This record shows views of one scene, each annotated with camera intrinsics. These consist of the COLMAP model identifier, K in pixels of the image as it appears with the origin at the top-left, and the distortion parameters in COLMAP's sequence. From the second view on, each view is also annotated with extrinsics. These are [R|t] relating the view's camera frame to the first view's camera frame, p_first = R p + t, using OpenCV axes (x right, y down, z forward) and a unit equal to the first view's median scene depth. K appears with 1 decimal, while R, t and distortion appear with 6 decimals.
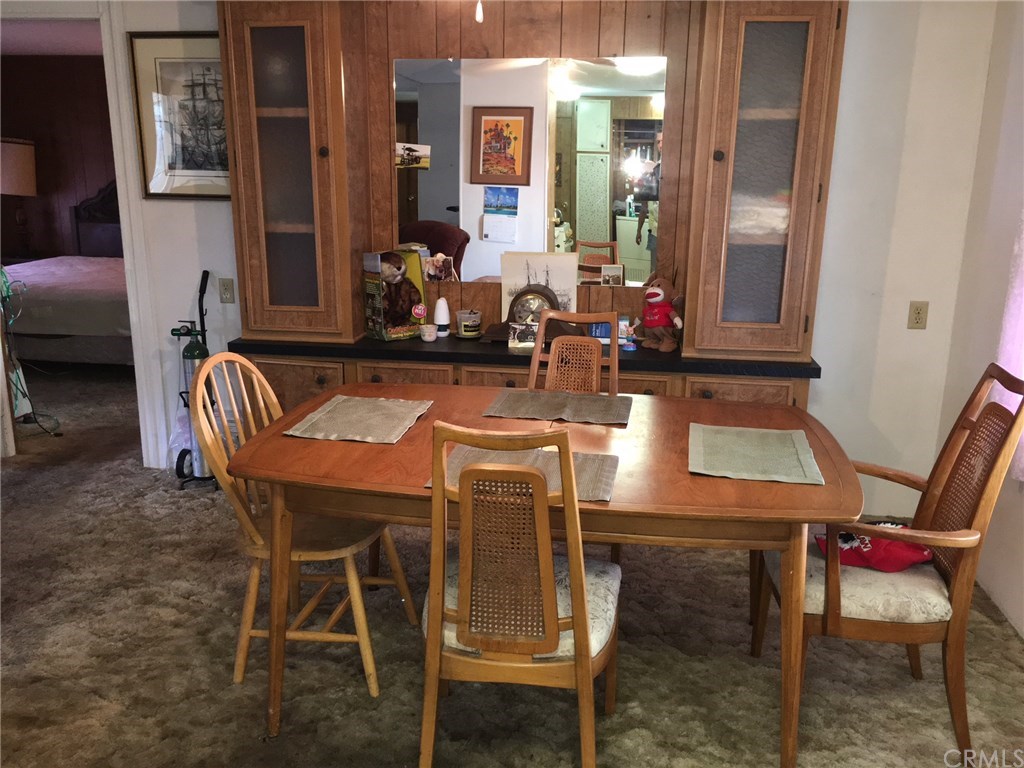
lens RADIAL K [[848.5, 0, 512.0], [0, 848.5, 384.0], [0, 0, 1]] dist [-0.011184, -0.001056]
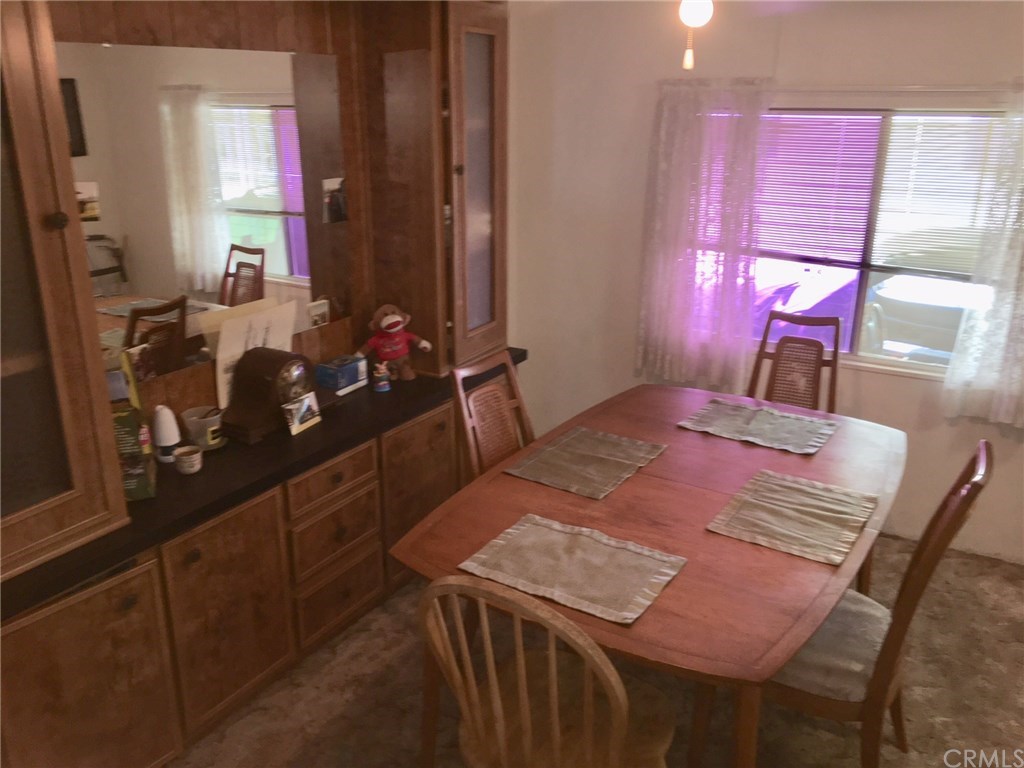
lens RADIAL K [[848.5, 0, 512.0], [0, 848.5, 384.0], [0, 0, 1]] dist [-0.011184, -0.001056]
pose [[0.420279, -0.307026, 0.853874, -0.603633], [0.249766, 0.943809, 0.216429, -0.220509], [-0.872343, 0.122308, 0.473348, 0.501747]]
